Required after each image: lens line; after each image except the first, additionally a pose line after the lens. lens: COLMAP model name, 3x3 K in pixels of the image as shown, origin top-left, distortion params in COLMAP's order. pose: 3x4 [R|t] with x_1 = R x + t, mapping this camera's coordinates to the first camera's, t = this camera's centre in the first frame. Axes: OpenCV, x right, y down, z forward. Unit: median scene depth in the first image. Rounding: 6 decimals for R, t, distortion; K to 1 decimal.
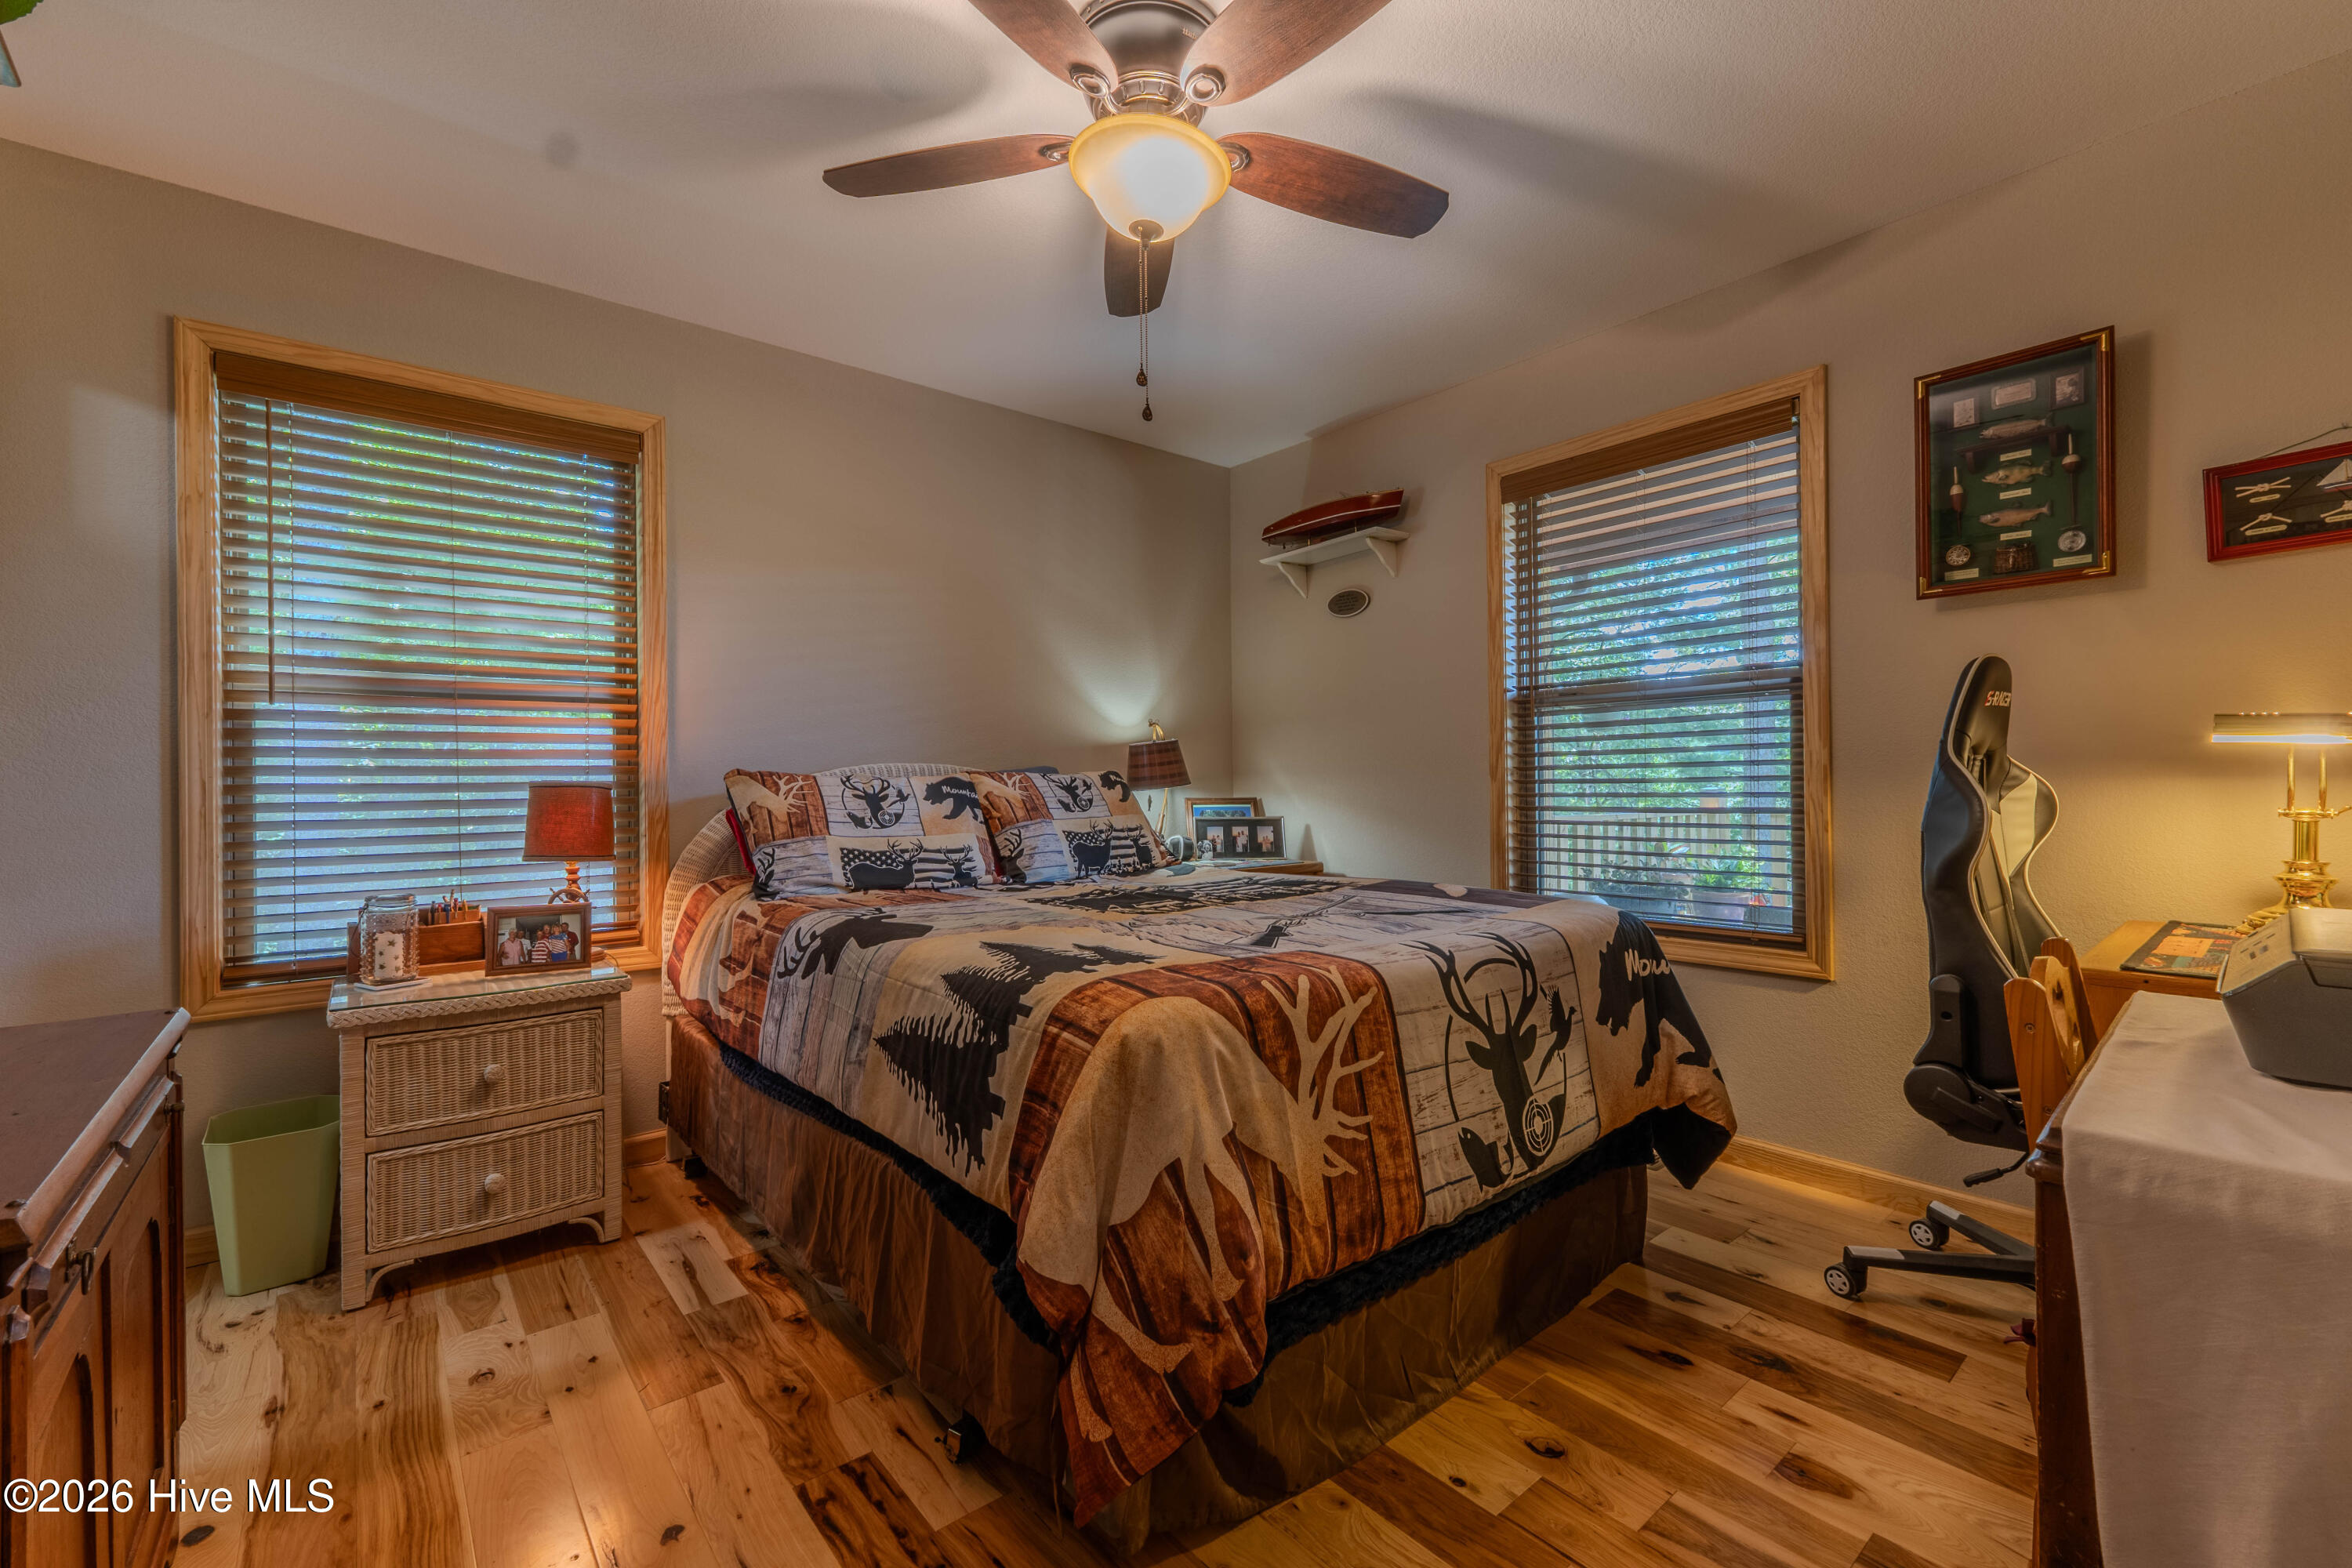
lens RADIAL K [[991.4, 0, 1174.3], [0, 991.4, 787.2], [0, 0, 1]] dist [0.011723, -0.001159]
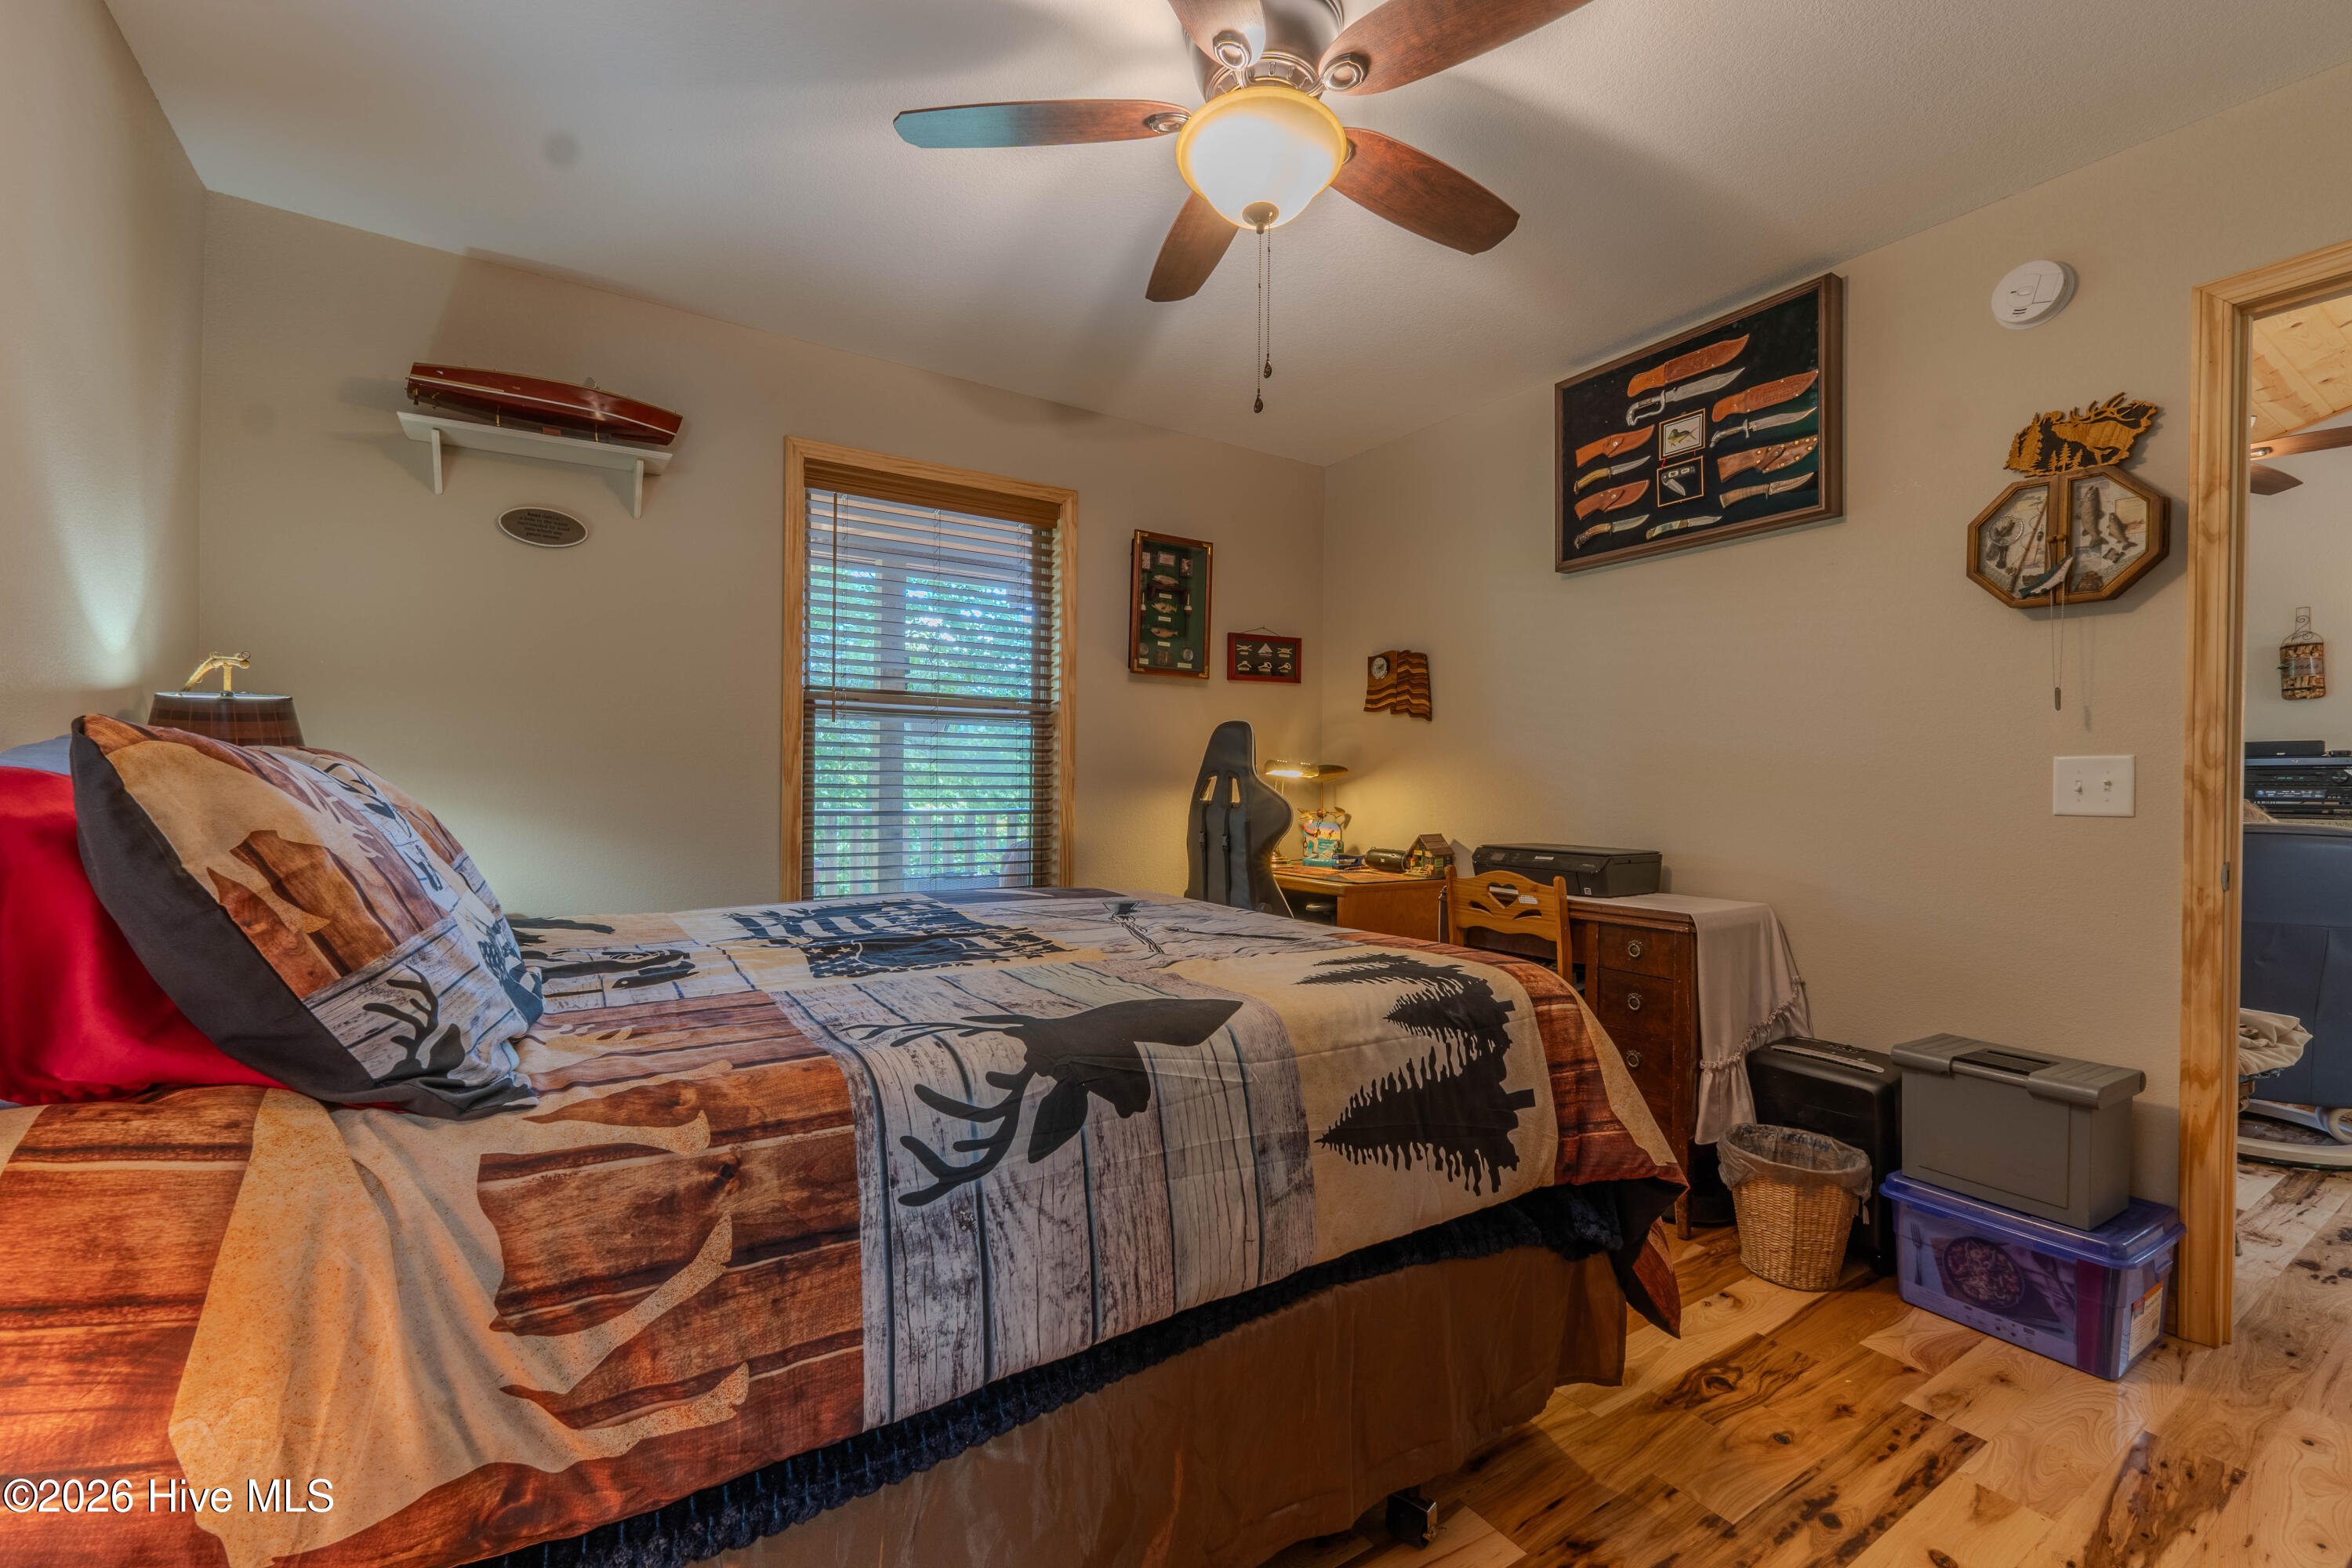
lens RADIAL K [[991.4, 0, 1171.5], [0, 991.4, 786.2], [0, 0, 1]] dist [0.011723, -0.001159]
pose [[0.112284, 0.009111, 0.993634, -0.814865], [-0.010864, 0.999909, -0.007941, 0.000040], [-0.993617, -0.009903, 0.112373, 0.803751]]
